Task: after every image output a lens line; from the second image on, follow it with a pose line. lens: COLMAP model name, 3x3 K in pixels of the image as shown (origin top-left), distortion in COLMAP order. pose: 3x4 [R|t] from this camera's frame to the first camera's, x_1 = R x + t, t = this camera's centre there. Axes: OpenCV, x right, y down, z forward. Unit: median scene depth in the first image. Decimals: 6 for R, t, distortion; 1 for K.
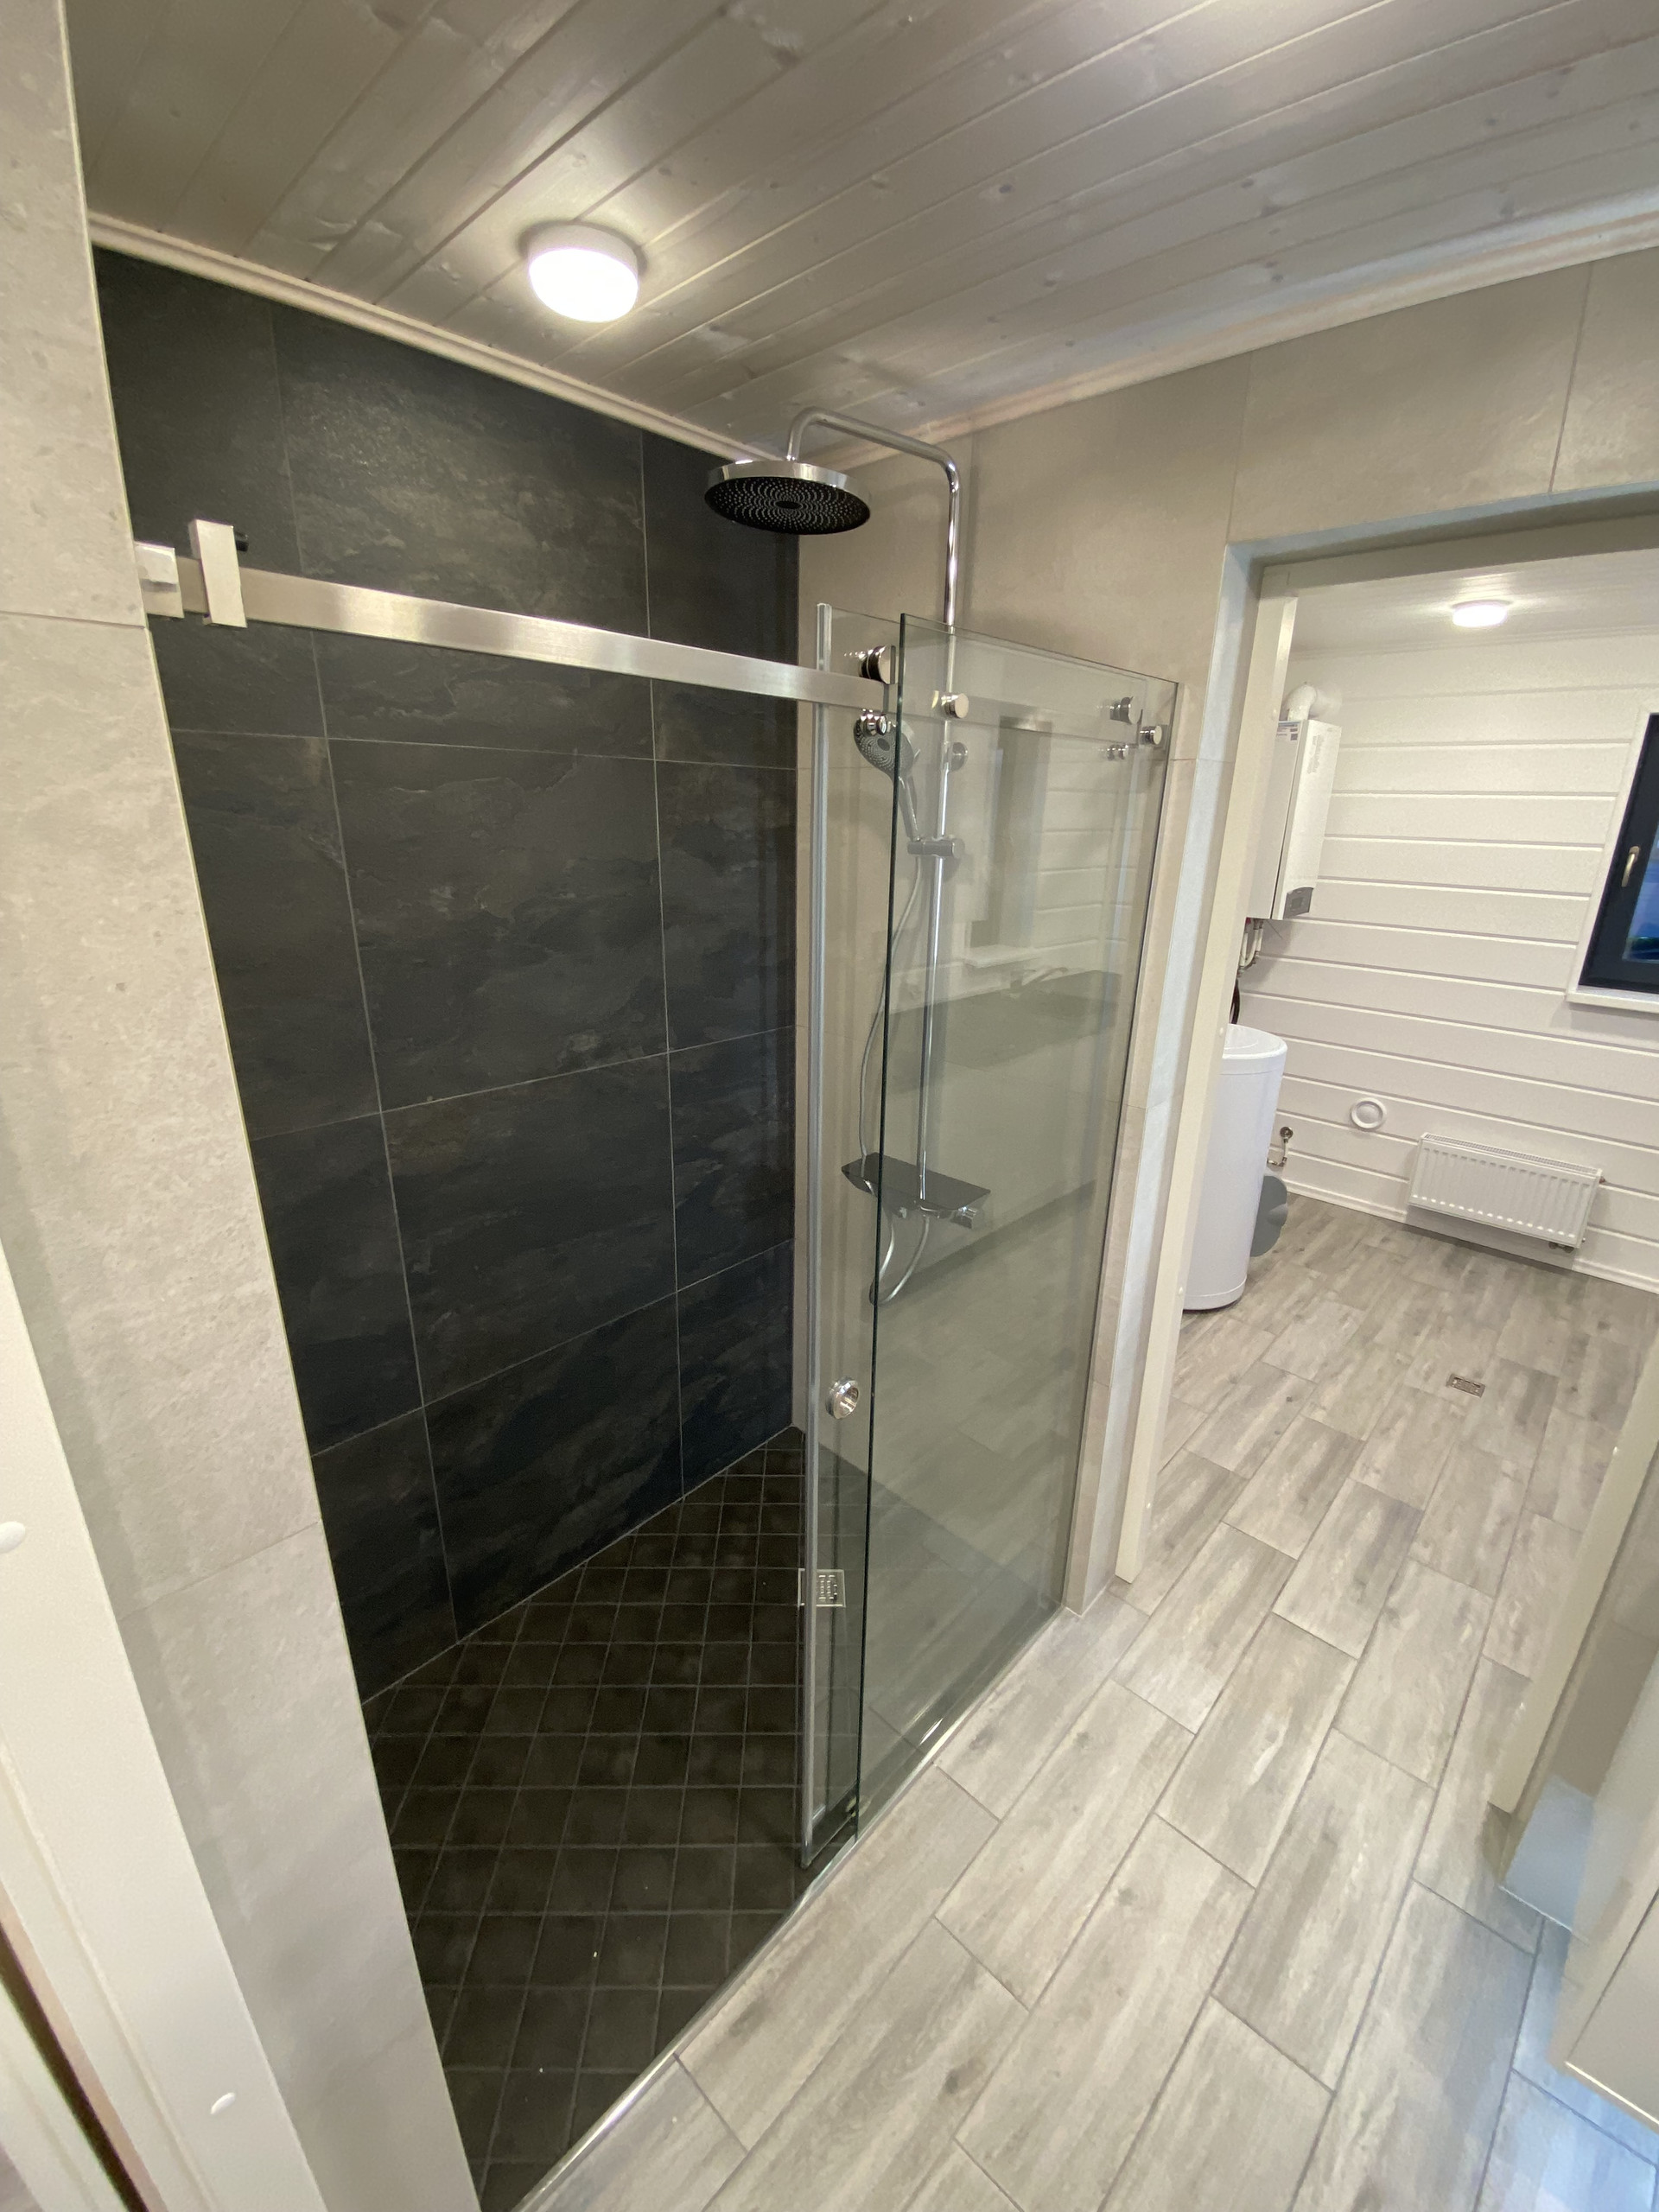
lens RADIAL K [[885.9, 0, 839.0], [0, 885.9, 1106.4], [0, 0, 1]] dist [0.000495, -0.013179]
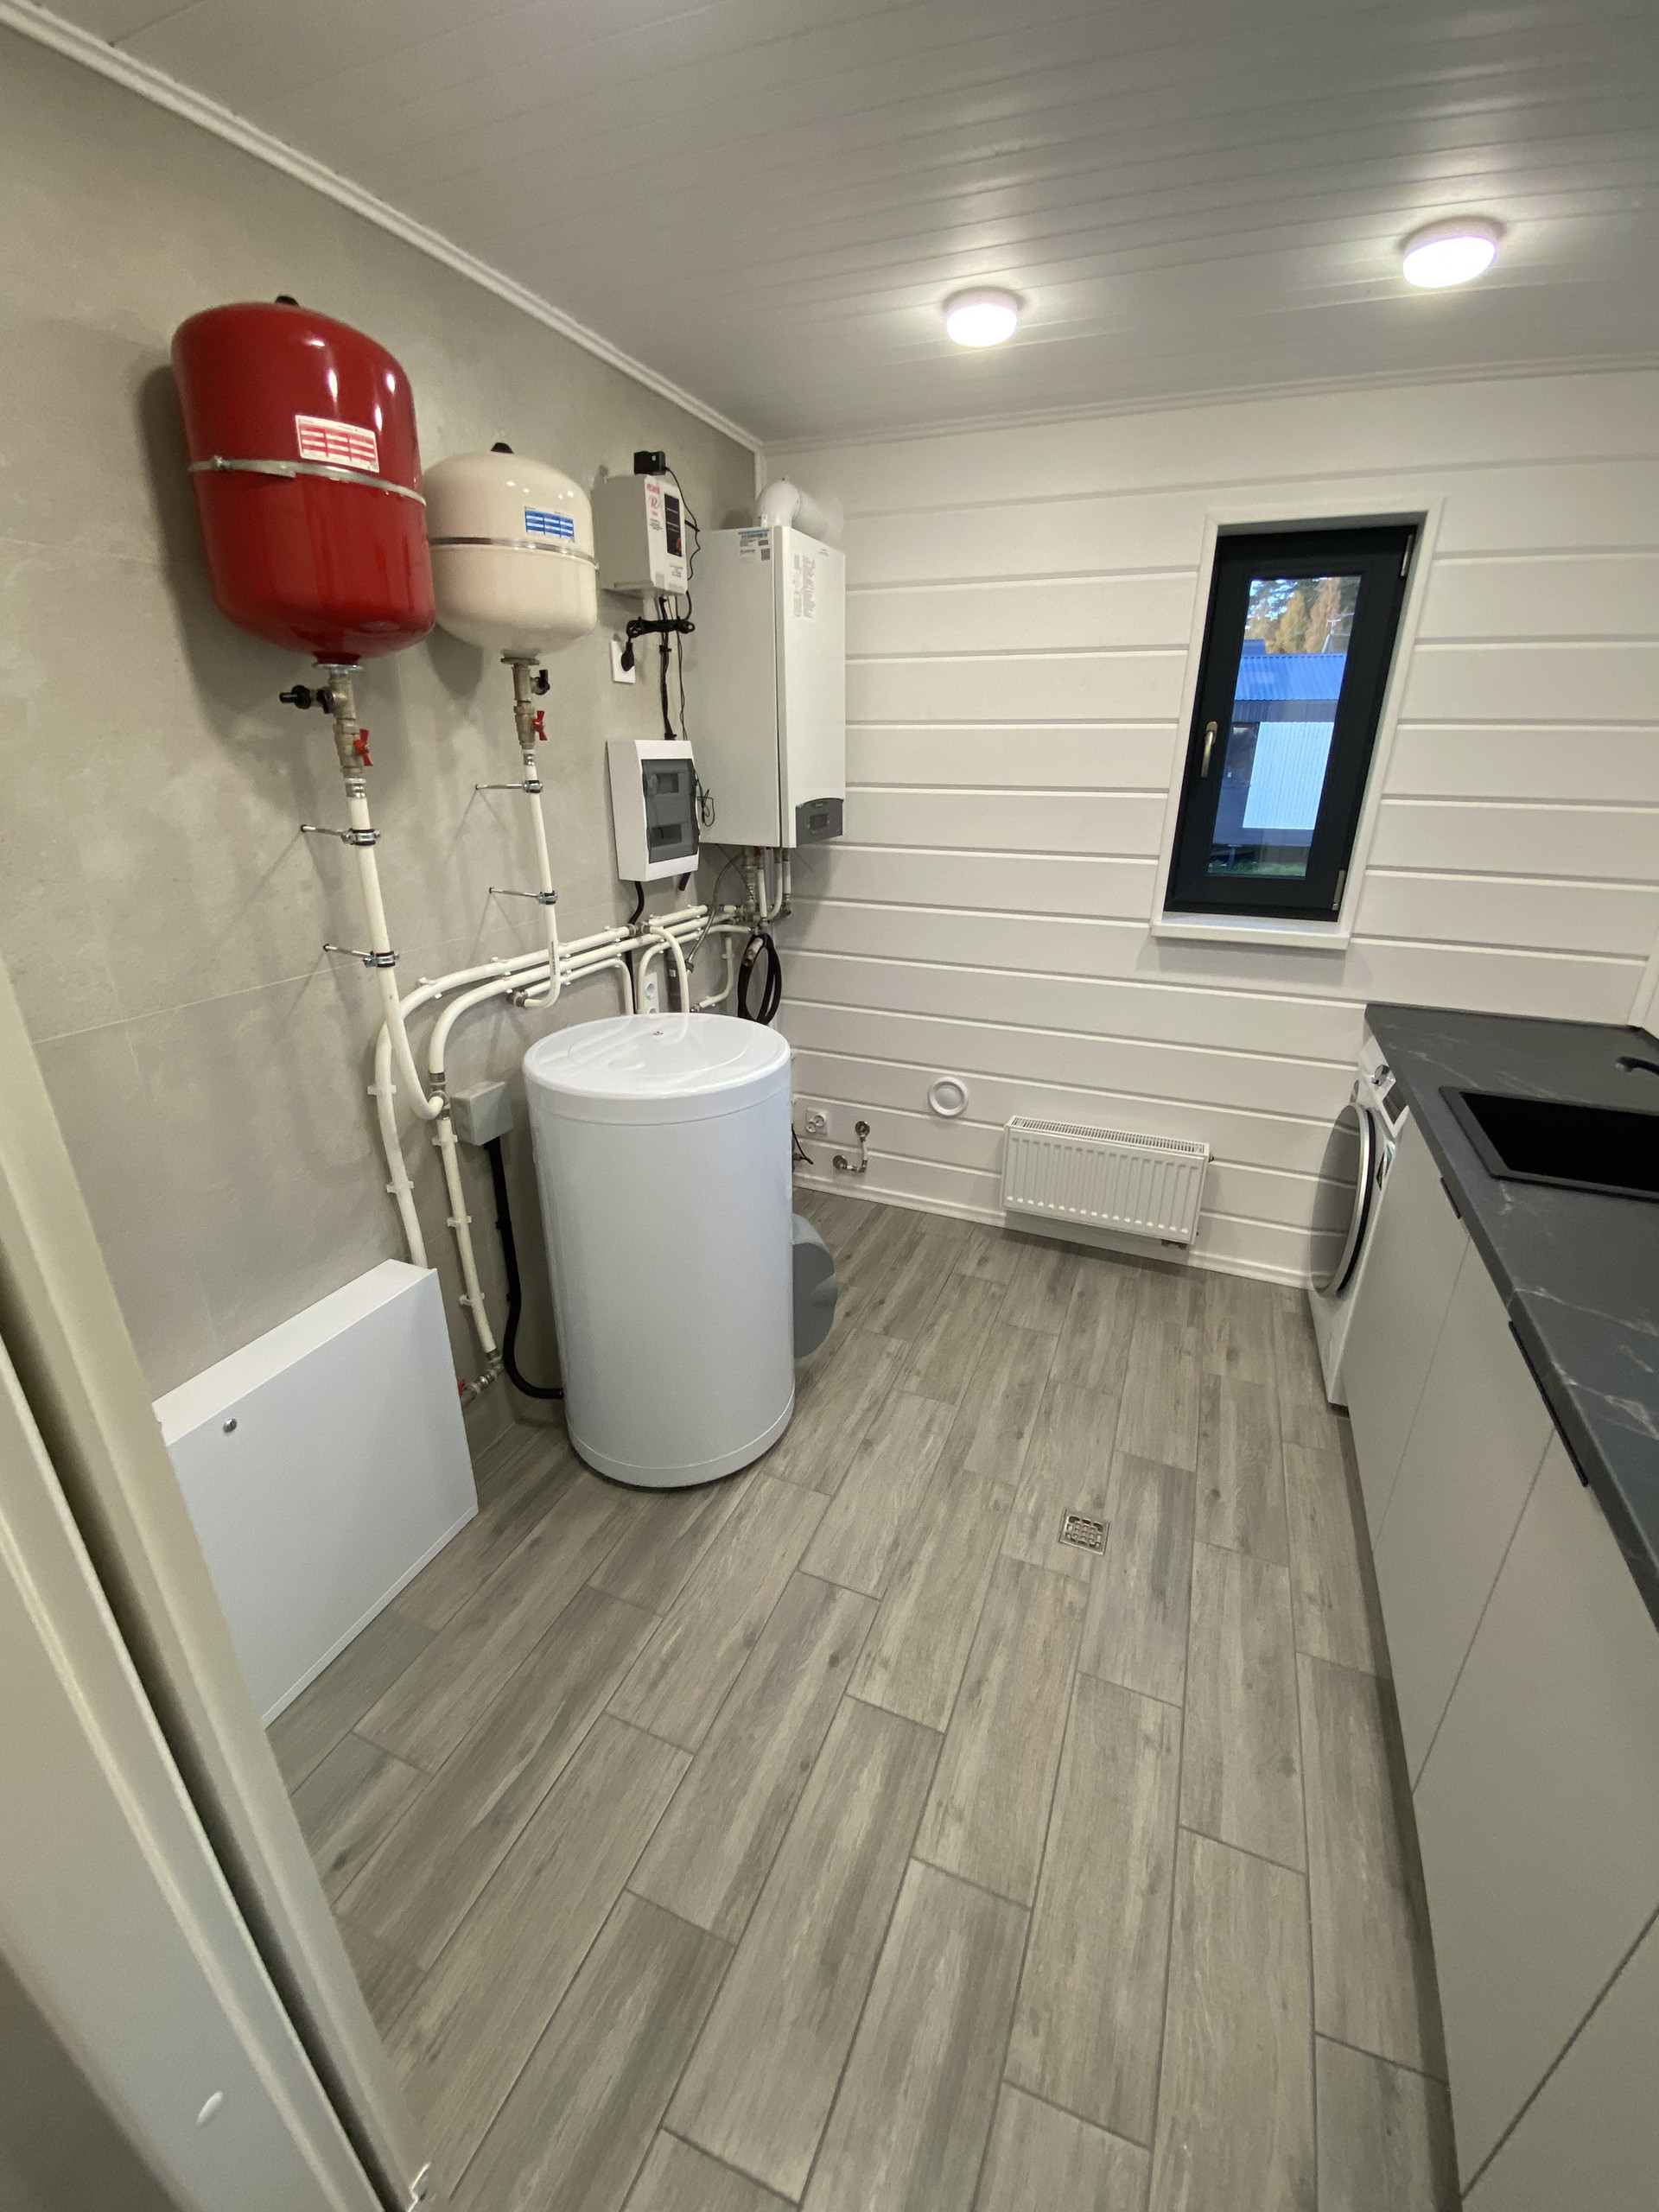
lens RADIAL K [[881.9, 0, 829.5], [0, 881.9, 1106.0], [0, 0, 1]] dist [0.031064, -0.033541]
pose [[0.935318, -0.145247, 0.322619, 0.305622], [0.122788, 0.988432, 0.089025, -0.077366], [-0.331817, -0.043653, 0.942333, 0.375798]]
